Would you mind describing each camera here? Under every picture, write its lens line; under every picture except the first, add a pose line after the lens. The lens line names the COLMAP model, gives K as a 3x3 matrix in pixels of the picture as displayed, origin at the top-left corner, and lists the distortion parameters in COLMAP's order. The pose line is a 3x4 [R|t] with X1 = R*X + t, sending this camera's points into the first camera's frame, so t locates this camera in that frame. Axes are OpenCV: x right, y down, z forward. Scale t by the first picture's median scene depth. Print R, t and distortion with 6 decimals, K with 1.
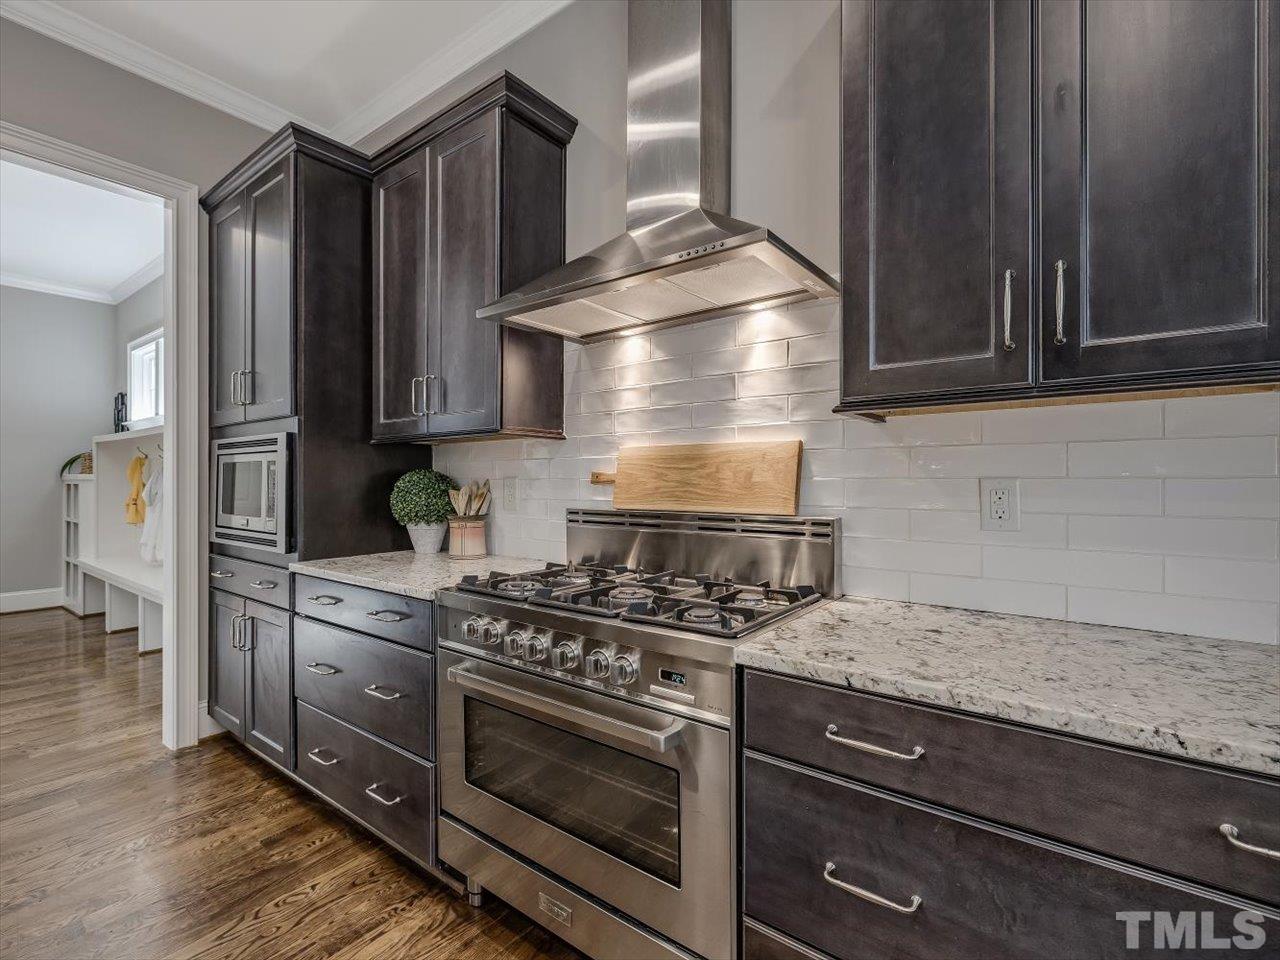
lens RADIAL K [[601.5, 0, 606.7], [0, 601.5, 481.0], [0, 0, 1]] dist [-0.005239, -0.001033]
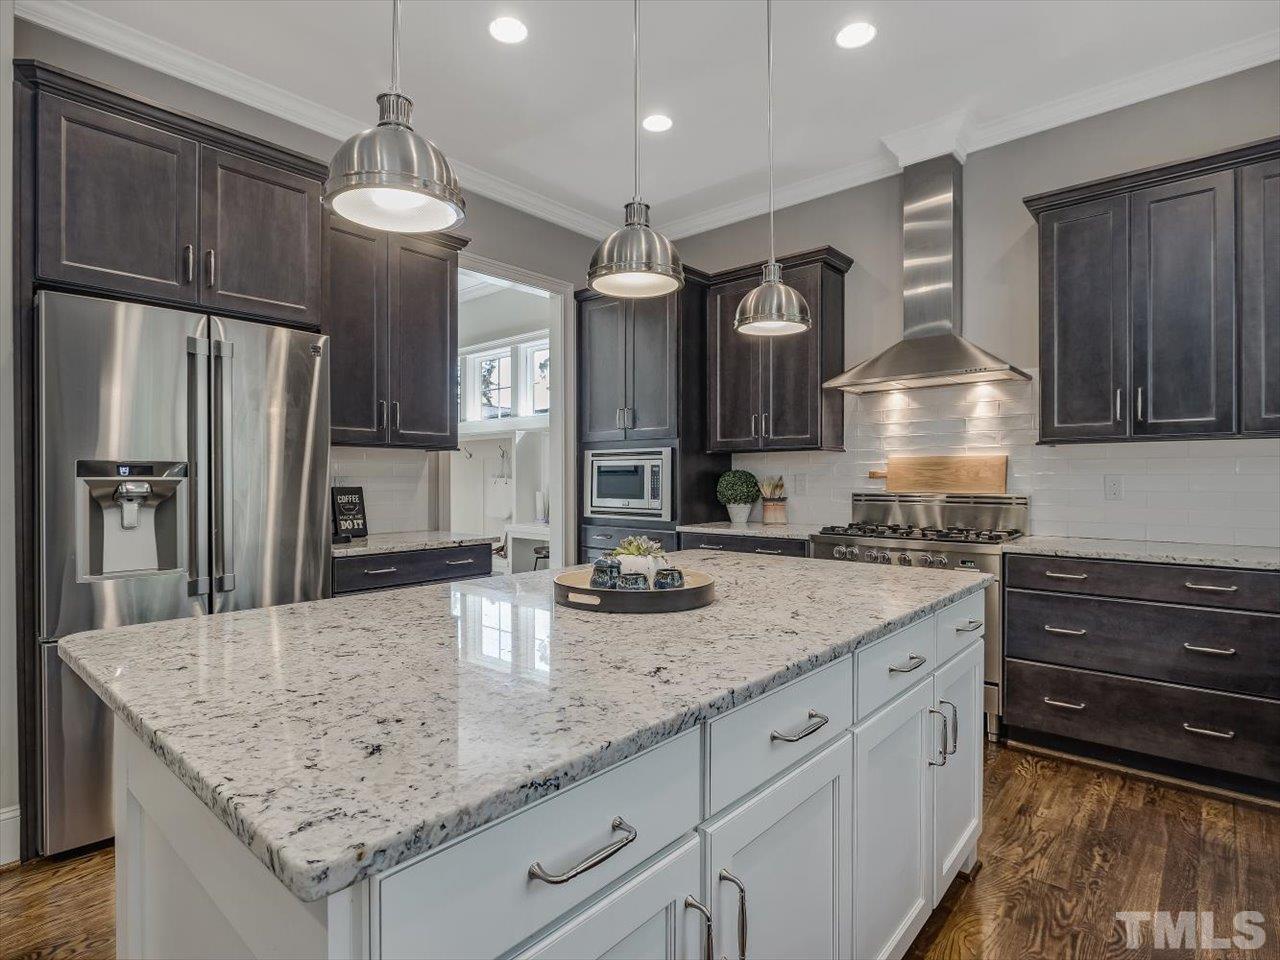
lens RADIAL K [[655.1, 0, 637.8], [0, 655.1, 479.4], [0, 0, 1]] dist [-0.017341, 0.001197]
pose [[0.998852, -0.000752, -0.047900, -0.711710], [0.000876, 0.999996, 0.002555, 0.002290], [0.047898, -0.002594, 0.998849, -1.064704]]
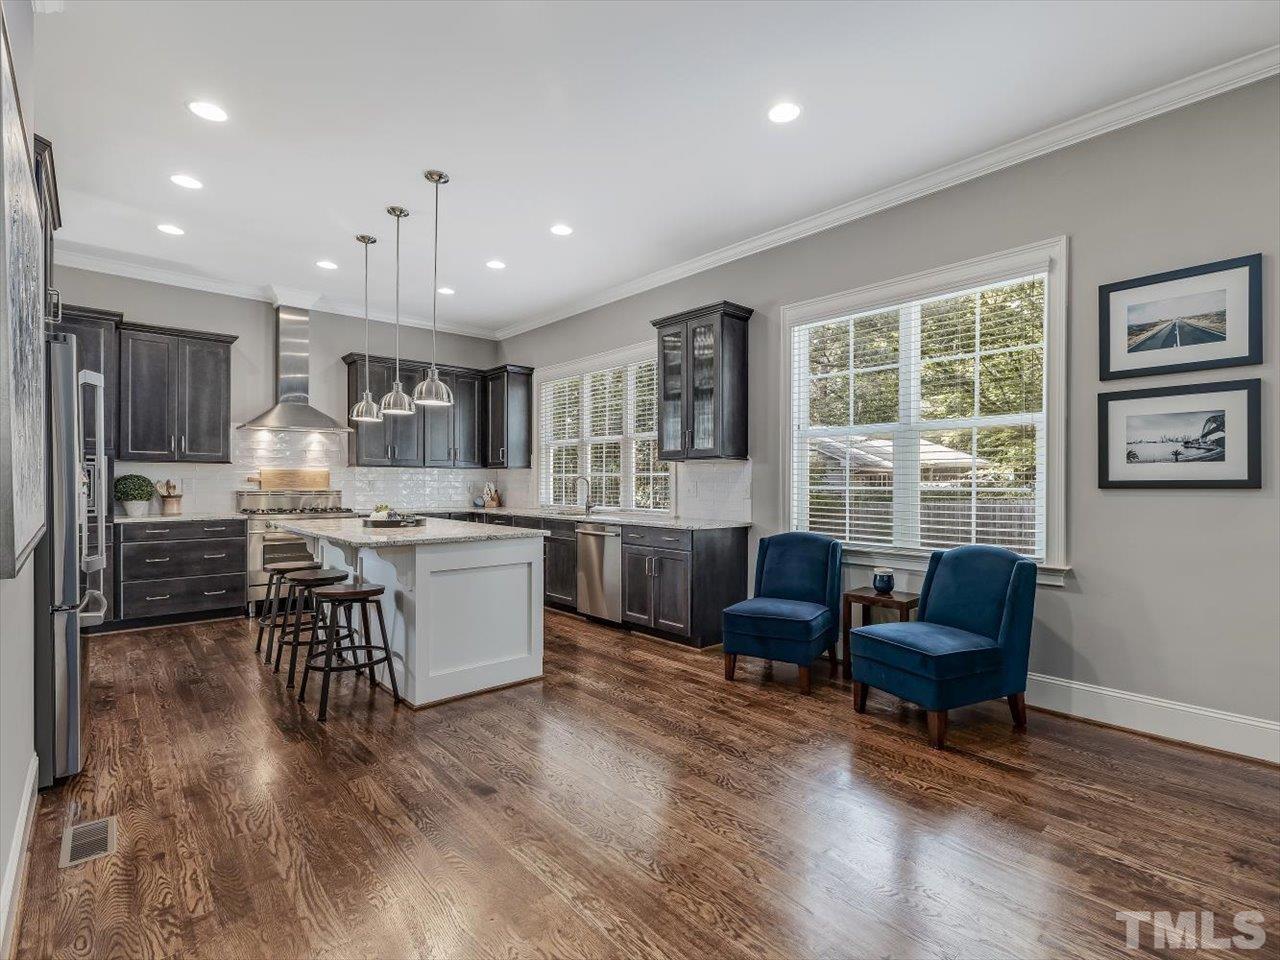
lens RADIAL K [[601.5, 0, 645.1], [0, 601.5, 484.9], [0, 0, 1]] dist [-0.005239, -0.001033]
pose [[0.151264, -0.000187, 0.988493, -2.987533], [-0.004082, 0.999991, 0.000814, 0.012444], [-0.988485, -0.004158, 0.151262, -1.485724]]
